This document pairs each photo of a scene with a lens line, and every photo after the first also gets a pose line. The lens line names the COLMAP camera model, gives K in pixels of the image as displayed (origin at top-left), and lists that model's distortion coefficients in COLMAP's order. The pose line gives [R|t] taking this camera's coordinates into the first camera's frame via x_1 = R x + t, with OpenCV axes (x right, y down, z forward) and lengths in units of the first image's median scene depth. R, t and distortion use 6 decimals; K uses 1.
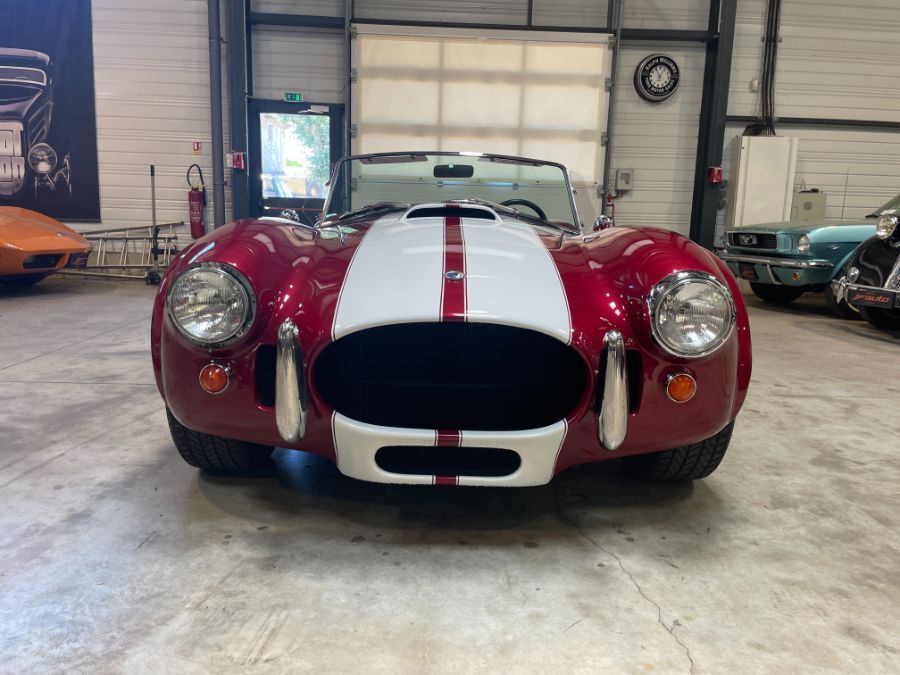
lens RADIAL K [[677.0, 0, 451.2], [0, 677.0, 335.4], [0, 0, 1]] dist [0.096994, -0.131606]
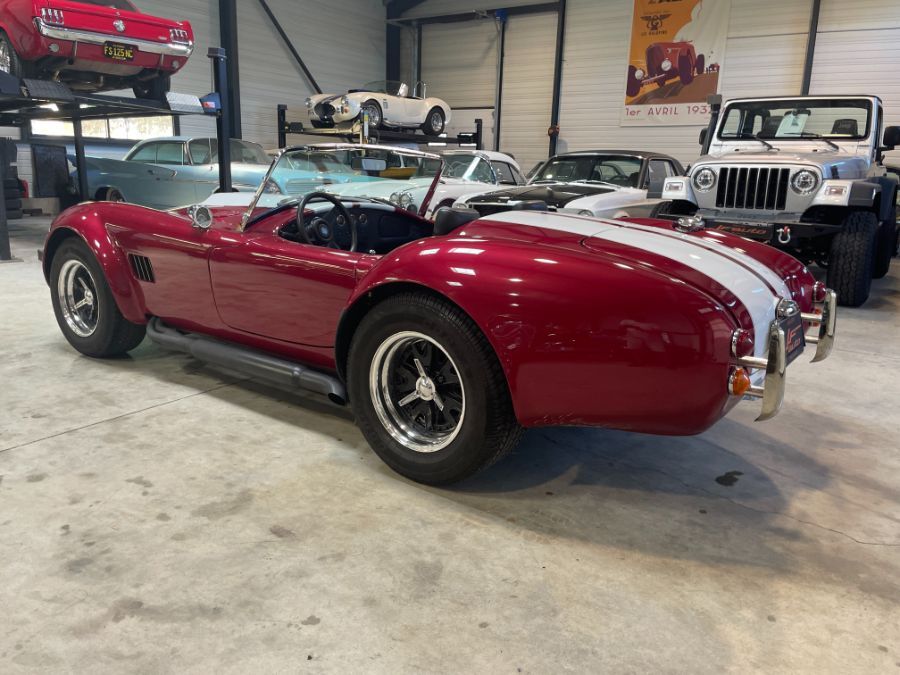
lens RADIAL K [[677.0, 0, 451.2], [0, 677.0, 335.4], [0, 0, 1]] dist [0.096994, -0.131606]
pose [[-0.603159, 0.147150, -0.783930, 1.026817], [-0.175855, 0.934117, 0.310645, -0.473312], [0.777994, 0.325227, -0.537544, 2.383655]]
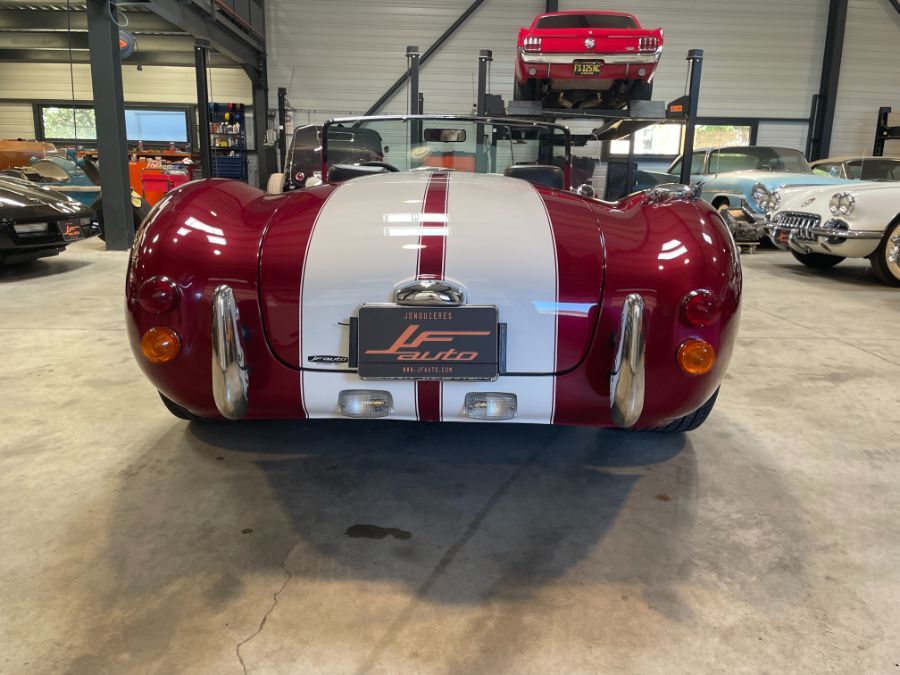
lens RADIAL K [[682.6, 0, 456.7], [0, 682.6, 333.7], [0, 0, 1]] dist [0.098731, -0.135312]
pose [[-0.998784, -0.049032, 0.005177, -0.052318], [-0.043406, 0.924222, 0.379381, -0.492199], [-0.023387, 0.378695, -0.925226, 2.796345]]
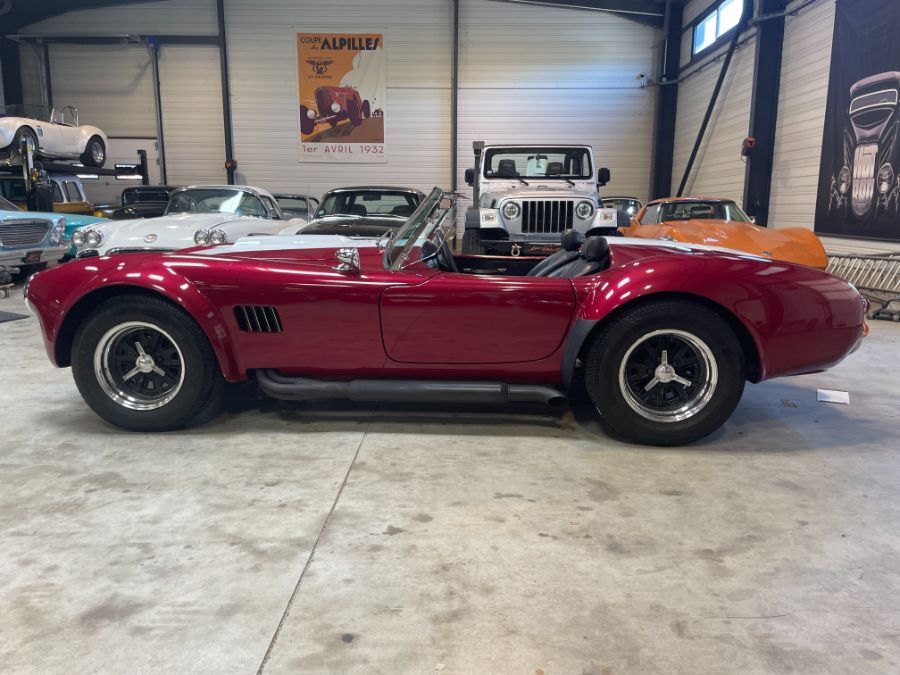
lens RADIAL K [[682.6, 0, 456.7], [0, 682.6, 333.7], [0, 0, 1]] dist [0.098731, -0.135312]
pose [[-0.058343, 0.152834, -0.986528, 1.550885], [-0.173766, 0.971571, 0.160793, -0.306002], [0.983057, 0.180806, -0.030127, 1.528147]]
